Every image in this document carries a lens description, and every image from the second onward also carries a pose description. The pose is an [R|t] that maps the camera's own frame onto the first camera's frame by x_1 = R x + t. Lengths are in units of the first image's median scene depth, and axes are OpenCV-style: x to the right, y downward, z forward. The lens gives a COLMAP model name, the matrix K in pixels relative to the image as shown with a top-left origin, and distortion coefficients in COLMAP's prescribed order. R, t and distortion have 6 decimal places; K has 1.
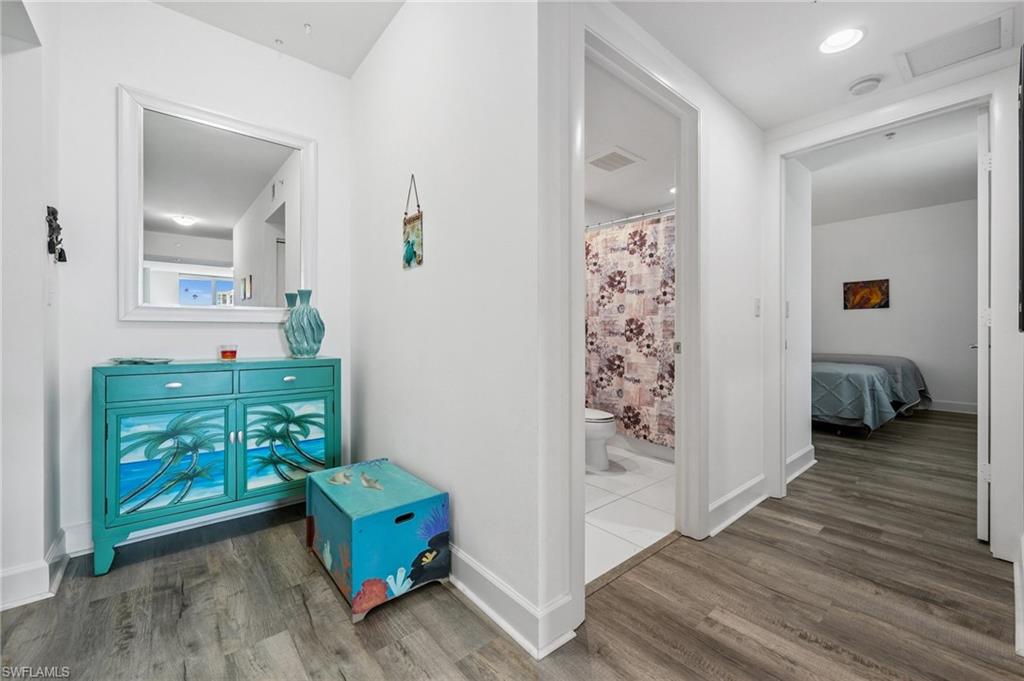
lens RADIAL K [[401.2, 0, 512.0], [0, 401.2, 340.5], [0, 0, 1]] dist [-0.001065, -0.000053]
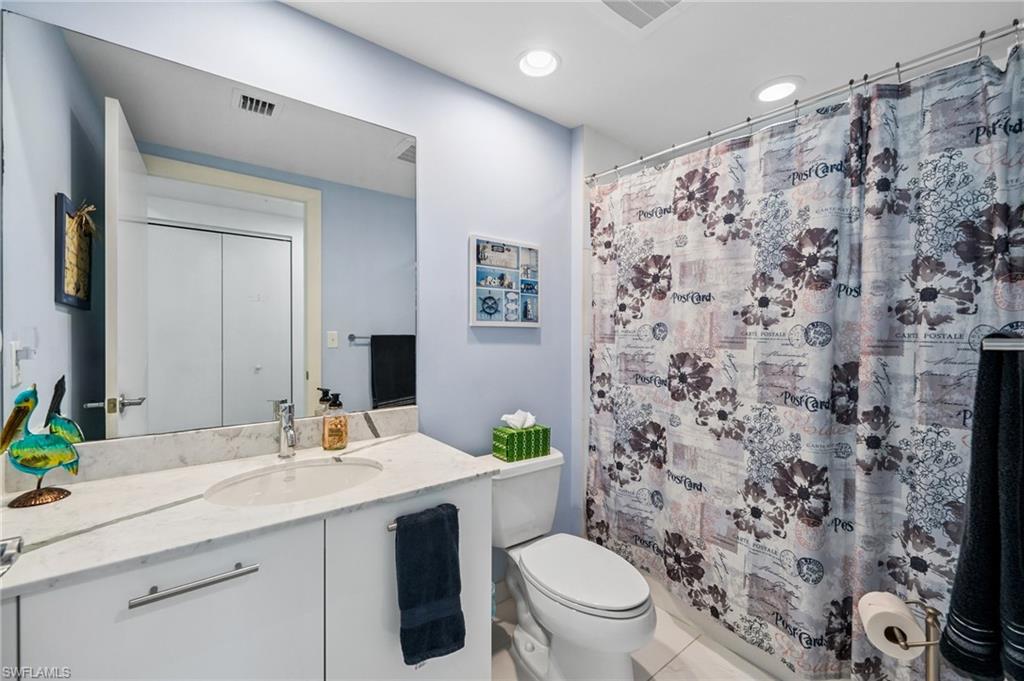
lens RADIAL K [[401.2, 0, 512.0], [0, 401.2, 340.5], [0, 0, 1]] dist [-0.001065, -0.000053]
pose [[0.999107, 0.002189, -0.042189, 0.110645], [-0.002310, 0.999993, -0.002823, -0.066434], [0.042182, 0.002918, 0.999106, 0.499425]]
